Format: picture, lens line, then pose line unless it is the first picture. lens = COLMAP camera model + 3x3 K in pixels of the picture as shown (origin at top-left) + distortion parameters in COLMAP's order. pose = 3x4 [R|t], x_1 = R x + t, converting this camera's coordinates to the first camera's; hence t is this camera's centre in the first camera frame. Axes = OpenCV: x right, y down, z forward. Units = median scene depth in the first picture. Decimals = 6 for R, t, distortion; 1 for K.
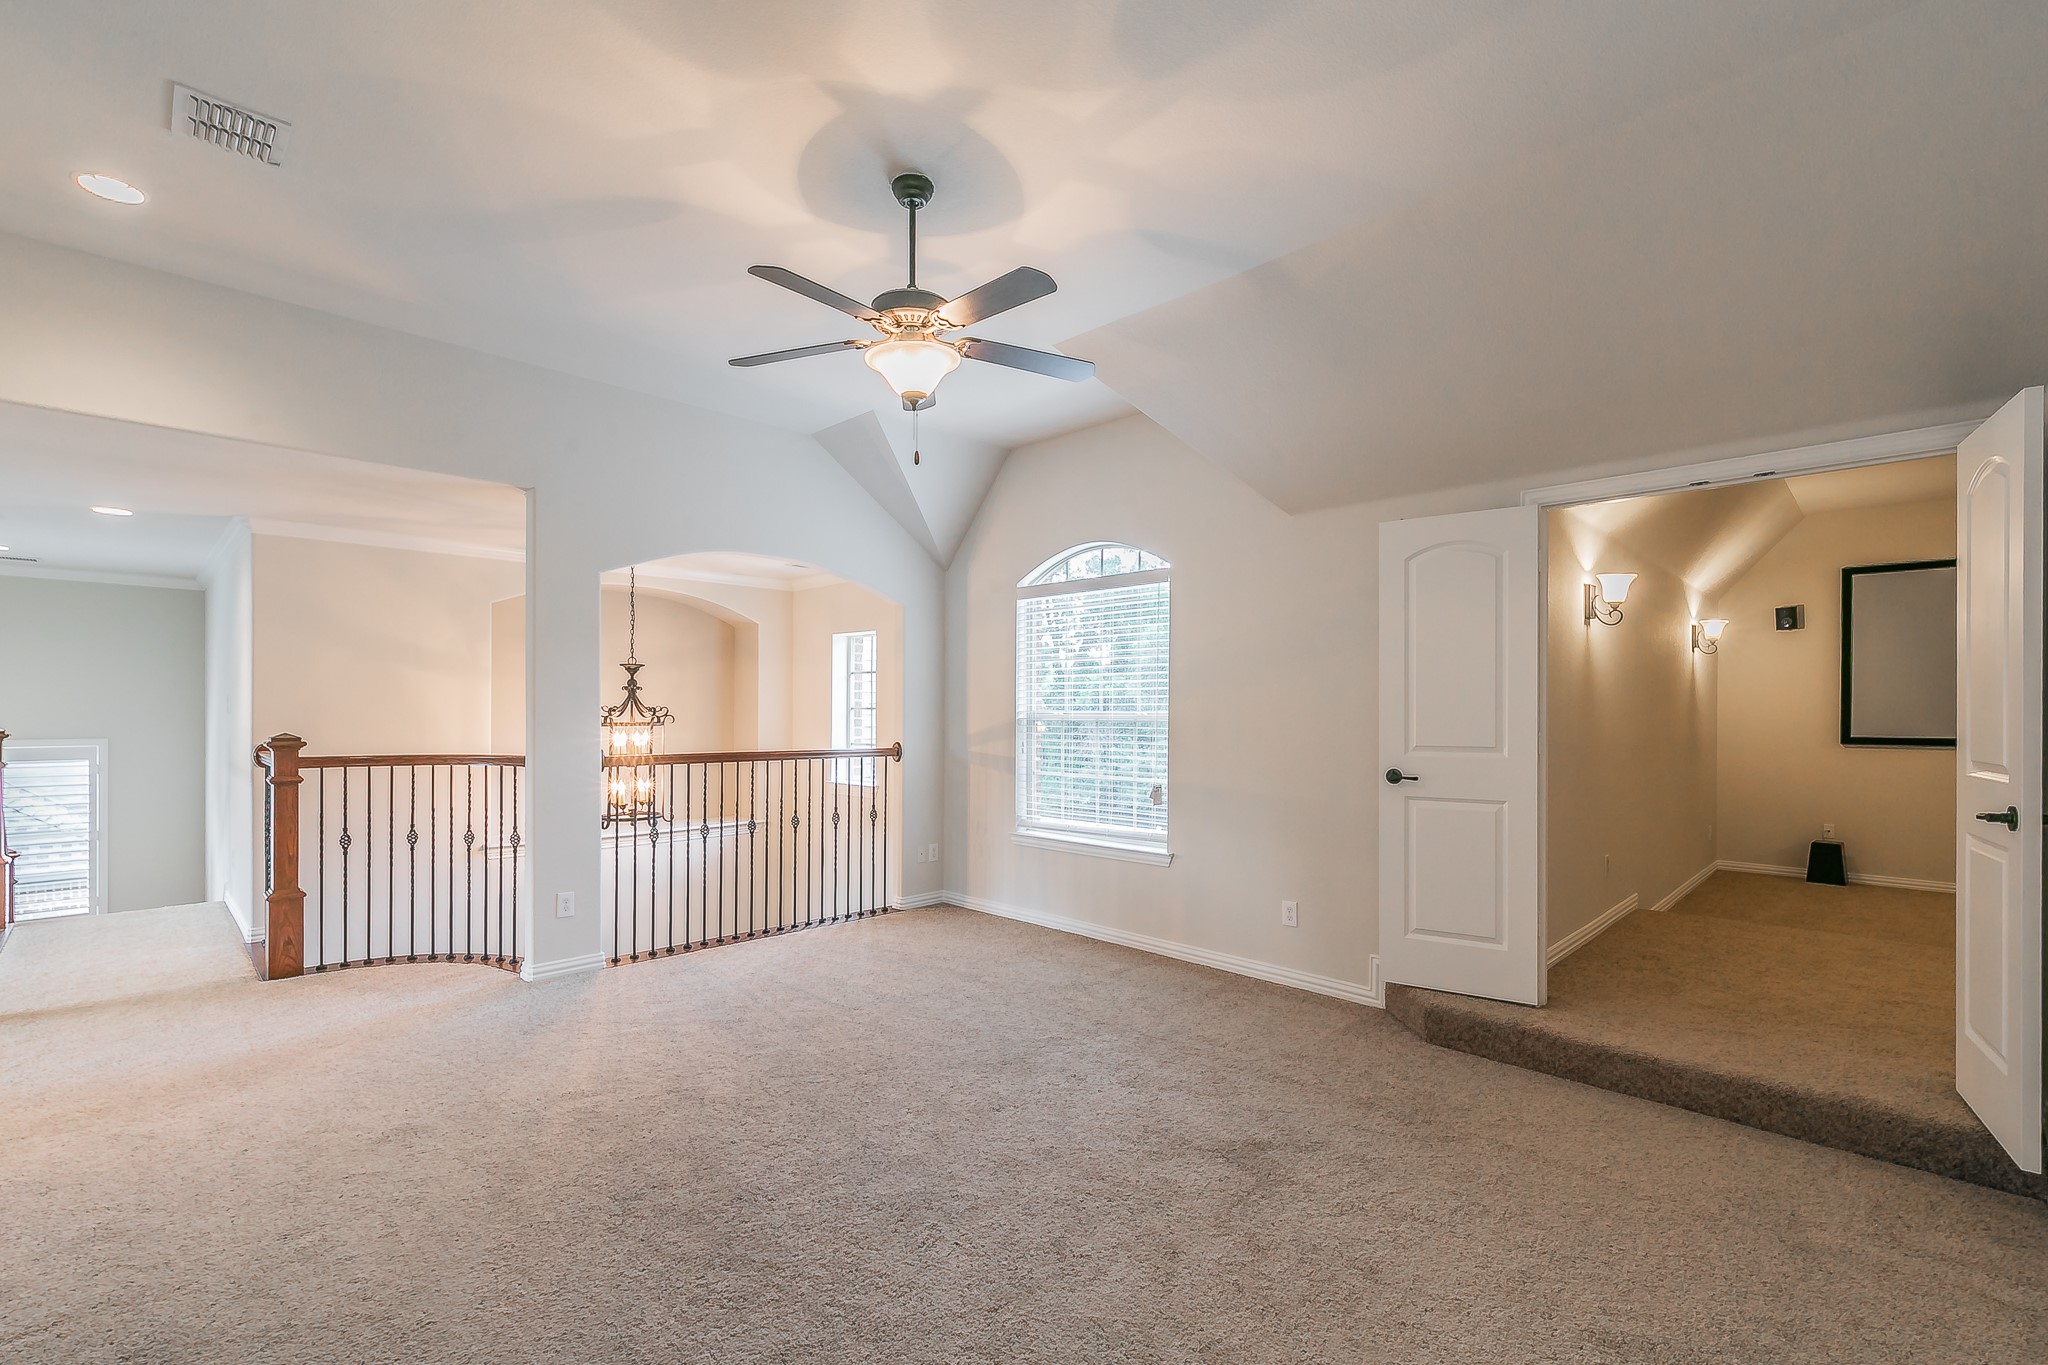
lens RADIAL K [[870.1, 0, 1022.2], [0, 870.1, 731.5], [0, 0, 1]] dist [0.000973, 0.000171]
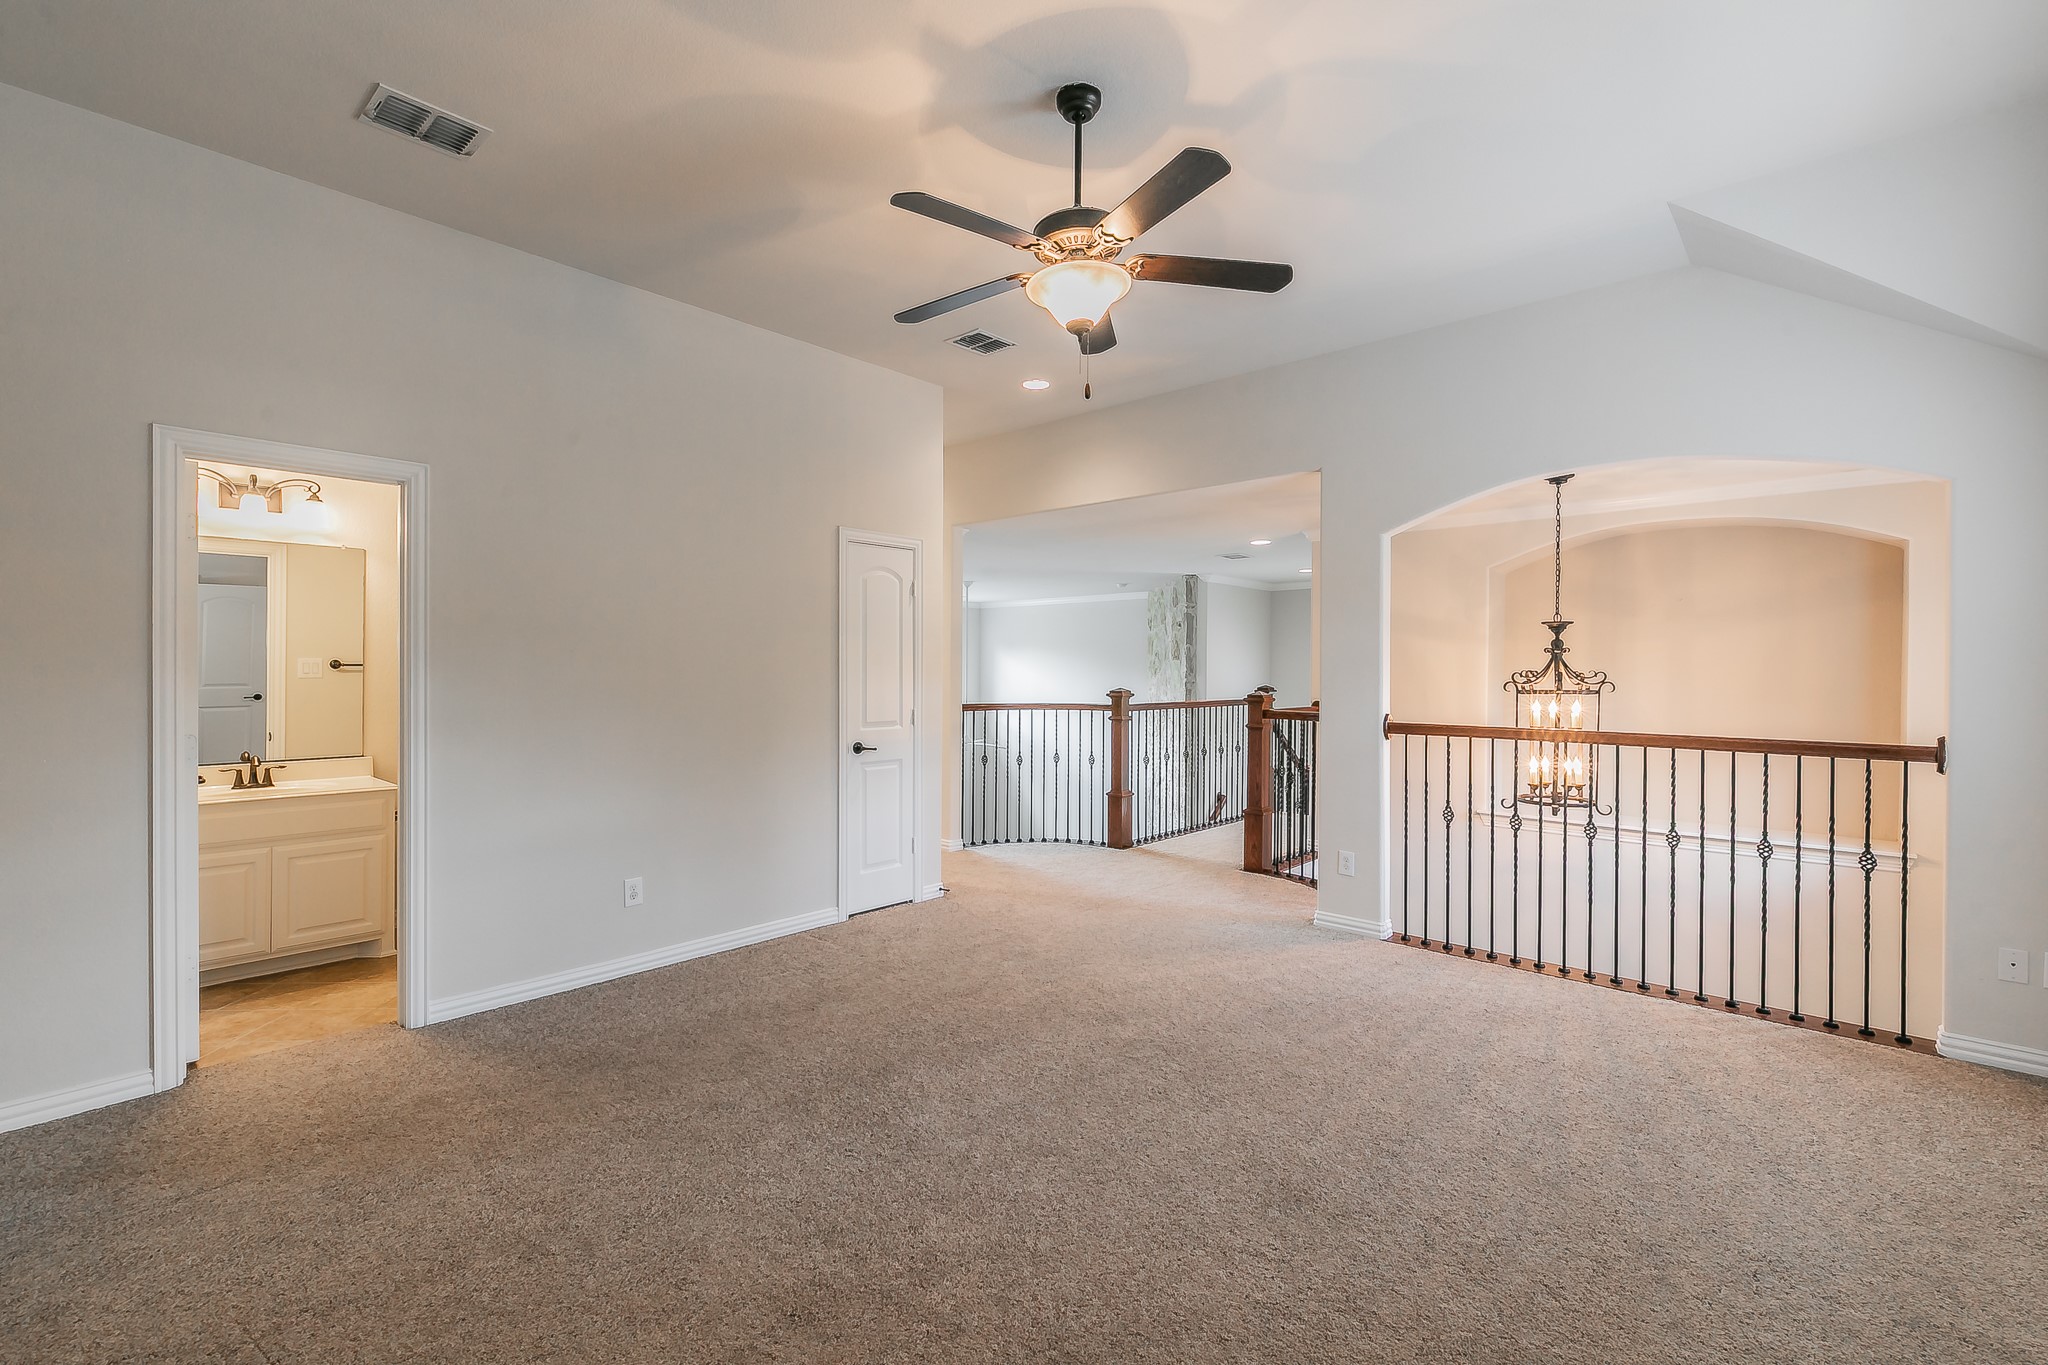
lens RADIAL K [[896.6, 0, 1032.9], [0, 896.6, 681.2], [0, 0, 1]] dist [0.001002, 0.000040]
pose [[0.070215, 0.007087, -0.997507, 0.392090], [-0.034631, 0.999389, 0.004662, -0.005803], [0.996931, 0.034217, 0.070417, 0.430964]]
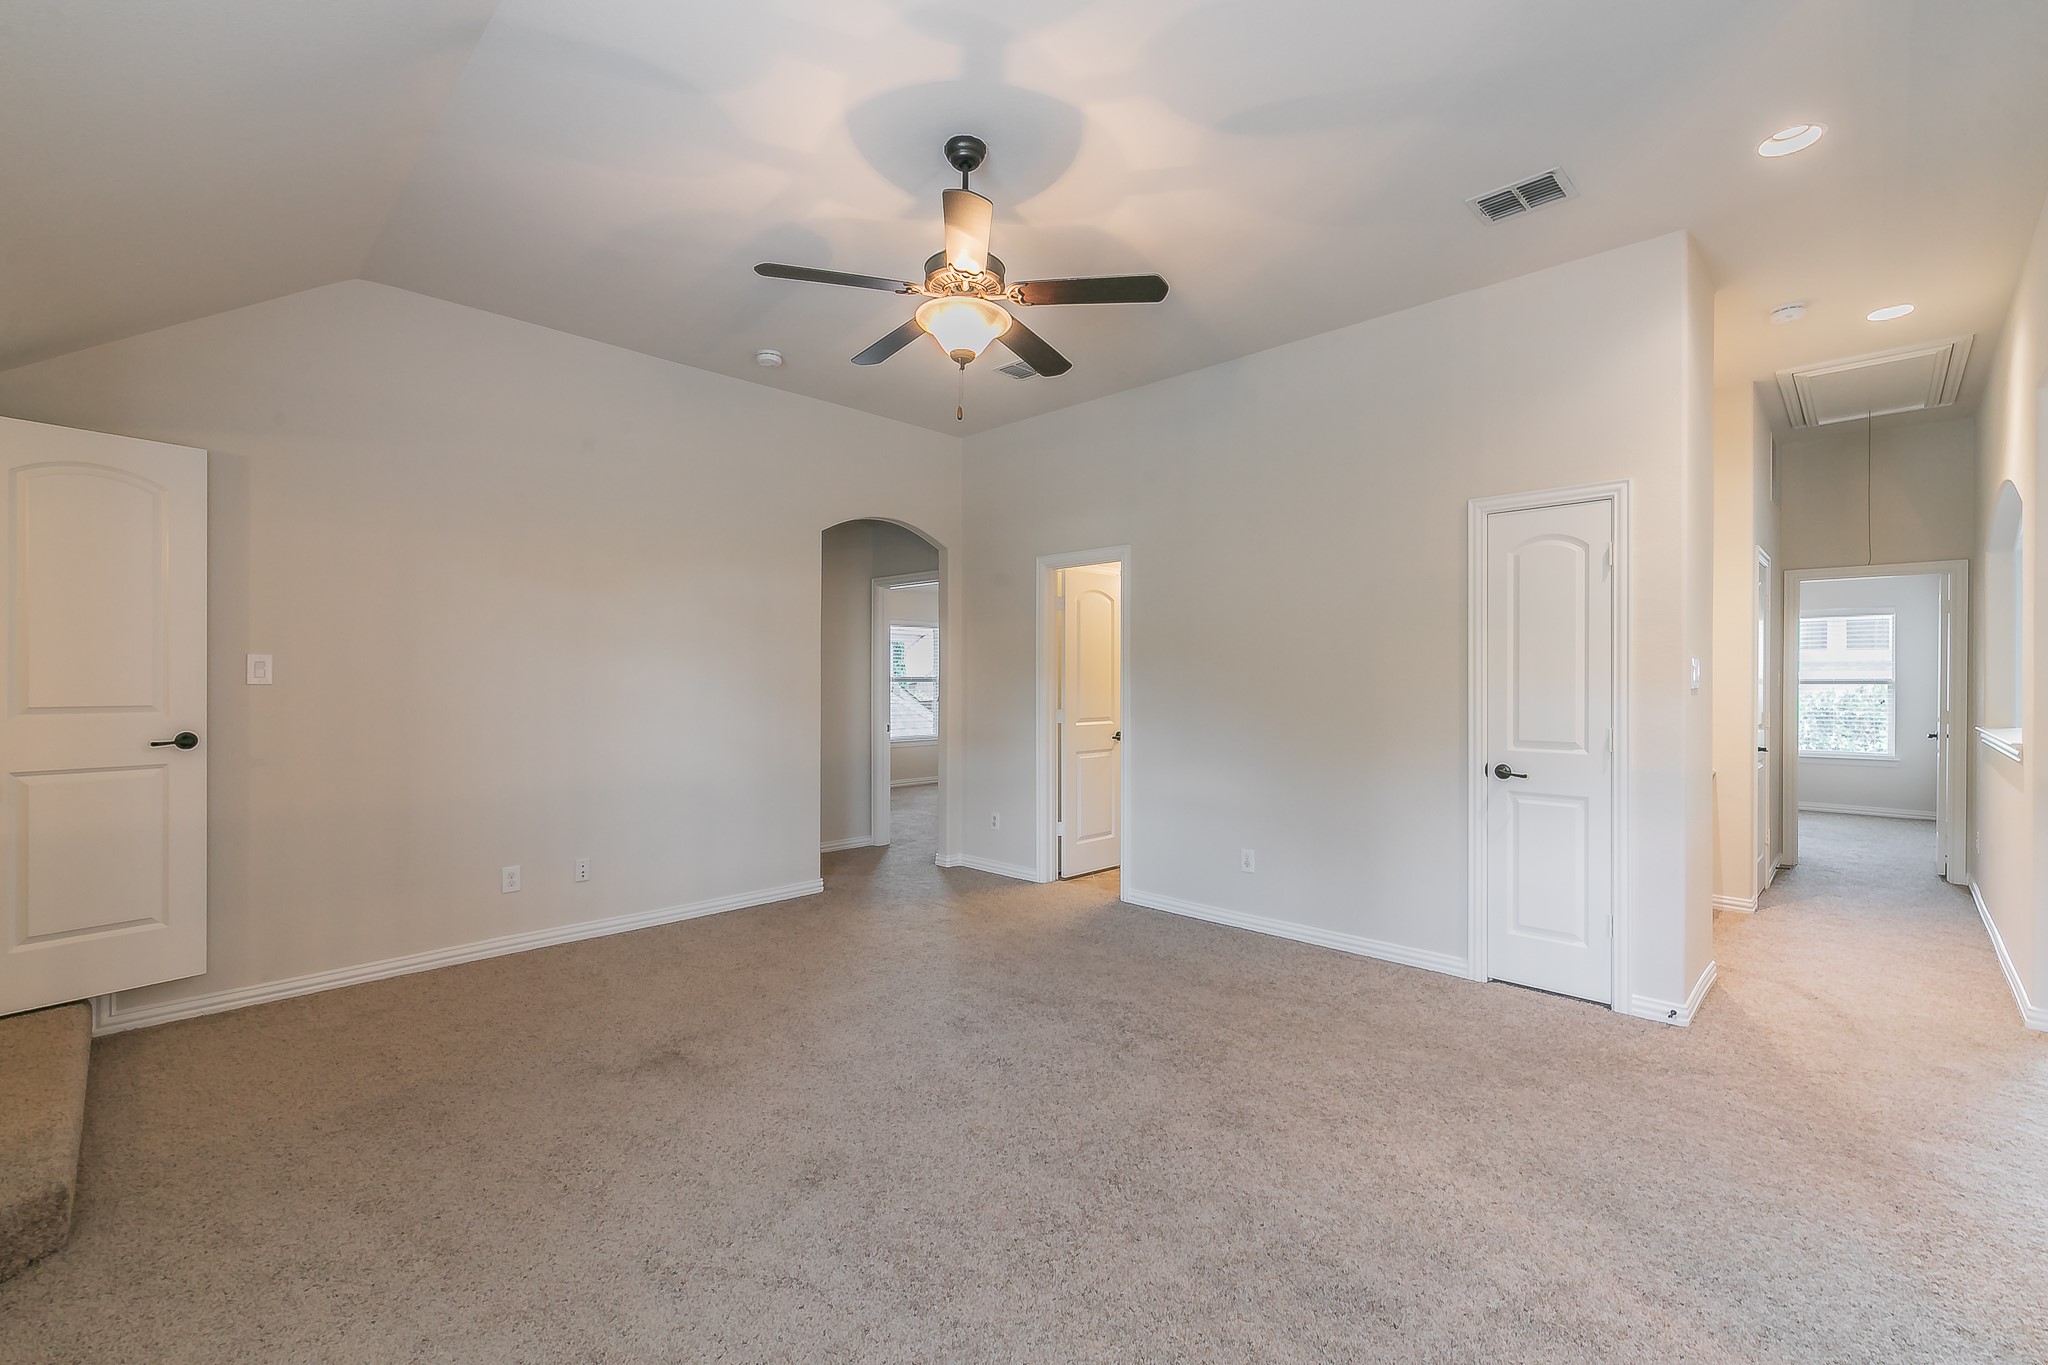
lens RADIAL K [[896.6, 0, 1032.9], [0, 896.6, 681.2], [0, 0, 1]] dist [0.001002, 0.000040]
pose [[-0.999976, -0.006380, -0.002740, -0.100630], [-0.006433, 0.999779, 0.019996, -0.011967], [0.002612, 0.020014, -0.999796, 0.988596]]
